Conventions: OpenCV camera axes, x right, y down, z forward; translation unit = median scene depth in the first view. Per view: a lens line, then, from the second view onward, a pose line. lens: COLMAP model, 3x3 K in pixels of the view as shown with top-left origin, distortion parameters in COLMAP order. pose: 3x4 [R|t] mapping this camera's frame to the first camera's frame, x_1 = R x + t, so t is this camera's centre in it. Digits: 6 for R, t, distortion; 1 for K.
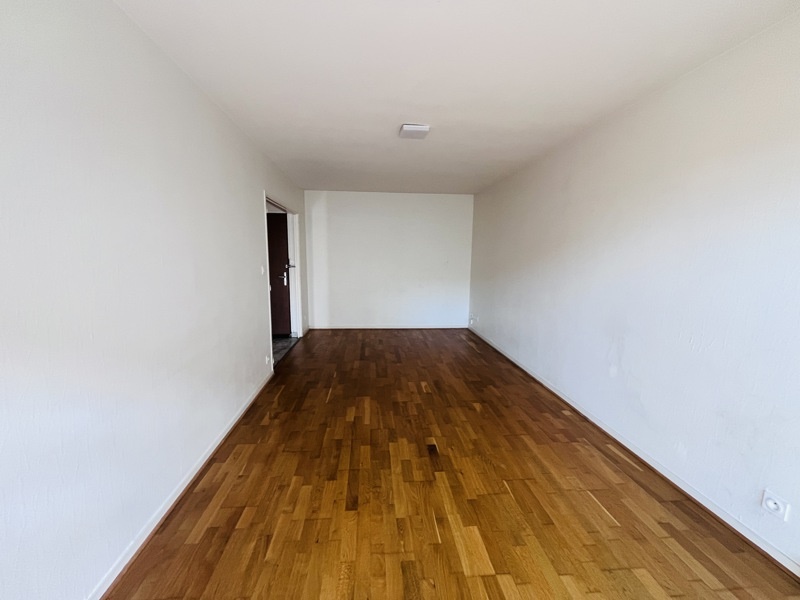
lens RADIAL K [[323.2, 0, 398.3], [0, 323.2, 299.4], [0, 0, 1]] dist [-0.001346, -0.000297]
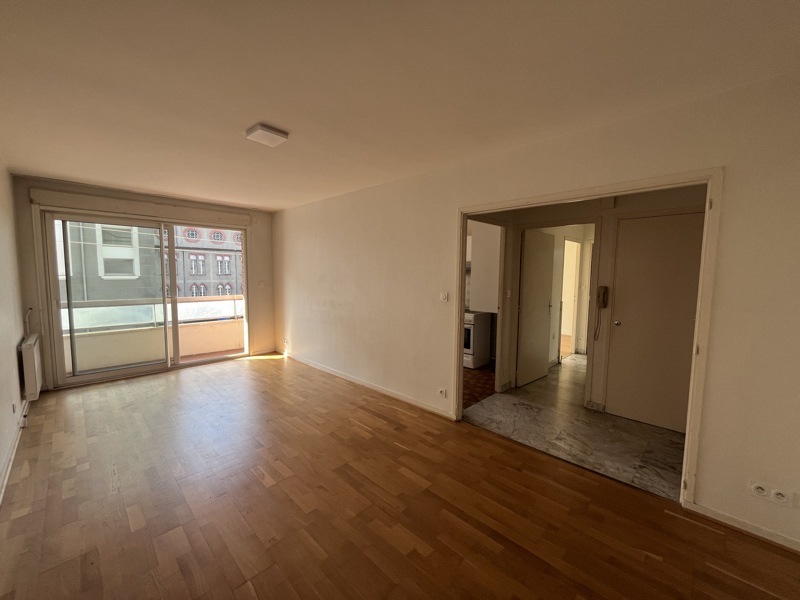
lens RADIAL K [[323.2, 0, 398.3], [0, 323.2, 299.4], [0, 0, 1]] dist [-0.001346, -0.000297]
pose [[-0.756647, 0.039674, -0.652619, 0.334437], [-0.100244, 0.979316, 0.175759, -0.265654], [0.646094, 0.198409, -0.737019, 1.837235]]
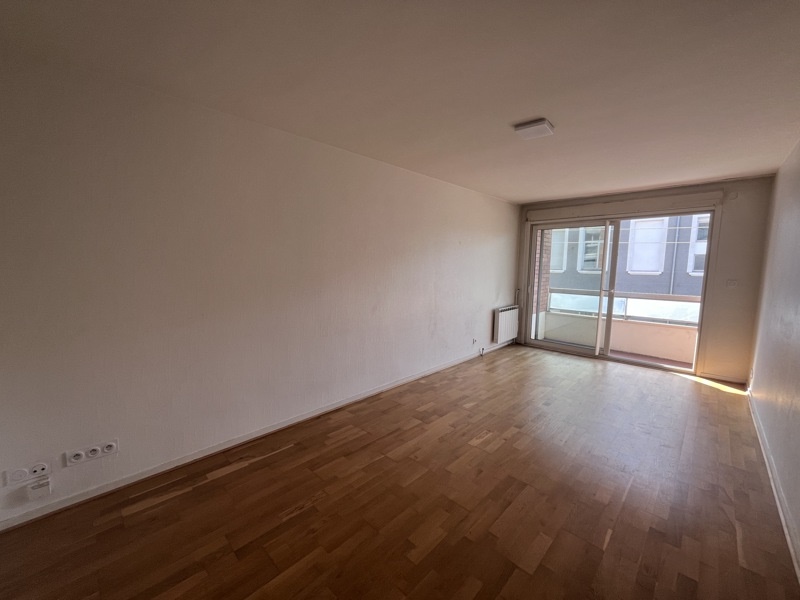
lens RADIAL K [[323.2, 0, 398.3], [0, 323.2, 299.4], [0, 0, 1]] dist [-0.001346, -0.000297]
pose [[-0.659671, -0.096404, 0.745346, -0.384493], [0.083480, 0.976203, 0.200148, -0.263429], [-0.746904, 0.194253, -0.635925, 1.814997]]
